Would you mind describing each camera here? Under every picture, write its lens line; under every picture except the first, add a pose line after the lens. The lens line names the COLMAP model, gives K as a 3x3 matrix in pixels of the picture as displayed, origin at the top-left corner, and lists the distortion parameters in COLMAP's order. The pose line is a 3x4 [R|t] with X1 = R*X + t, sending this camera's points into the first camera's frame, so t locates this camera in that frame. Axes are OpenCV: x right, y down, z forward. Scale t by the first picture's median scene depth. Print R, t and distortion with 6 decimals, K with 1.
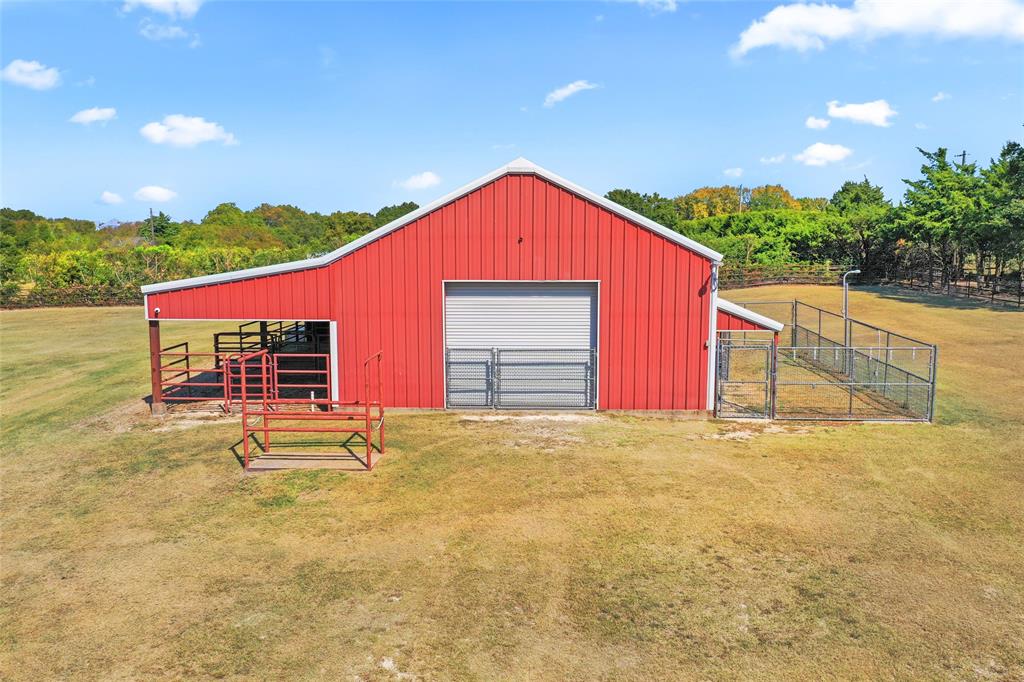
lens RADIAL K [[812.4, 0, 511.4], [0, 812.4, 337.6], [0, 0, 1]] dist [-0.005847, 0.010232]
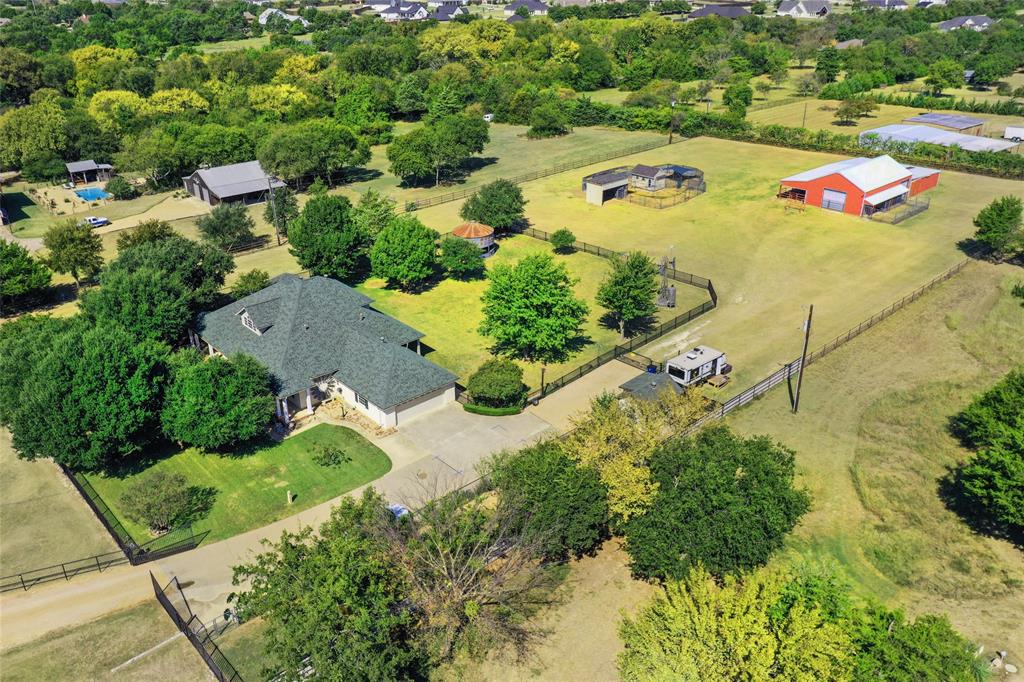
lens RADIAL K [[812.4, 0, 511.3], [0, 812.4, 338.8], [0, 0, 1]] dist [-0.005847, 0.010232]
pose [[0.706903, 0.302348, -0.639433, 2.985032], [-0.084861, 0.933758, 0.347700, -1.106517], [0.702201, -0.191527, 0.685734, -6.073397]]
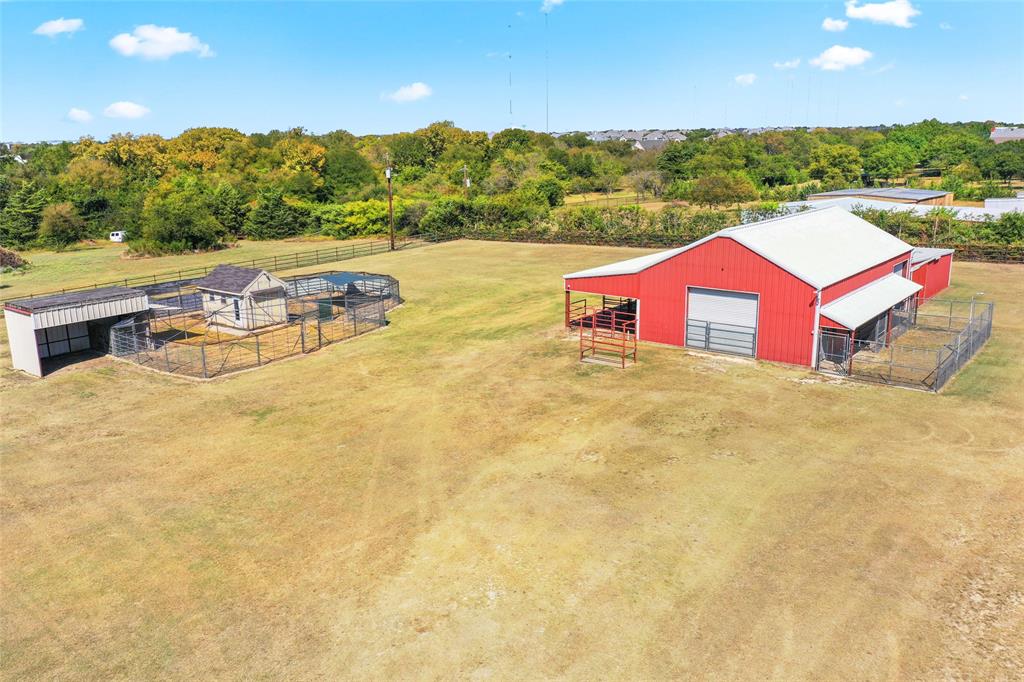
lens RADIAL K [[812.4, 0, 512.4], [0, 812.4, 343.6], [0, 0, 1]] dist [-0.005847, 0.010232]
pose [[0.809496, 0.132793, -0.571911, 0.857921], [-0.061392, 0.987891, 0.142485, -0.217133], [0.583906, -0.080230, 0.807847, -1.058609]]
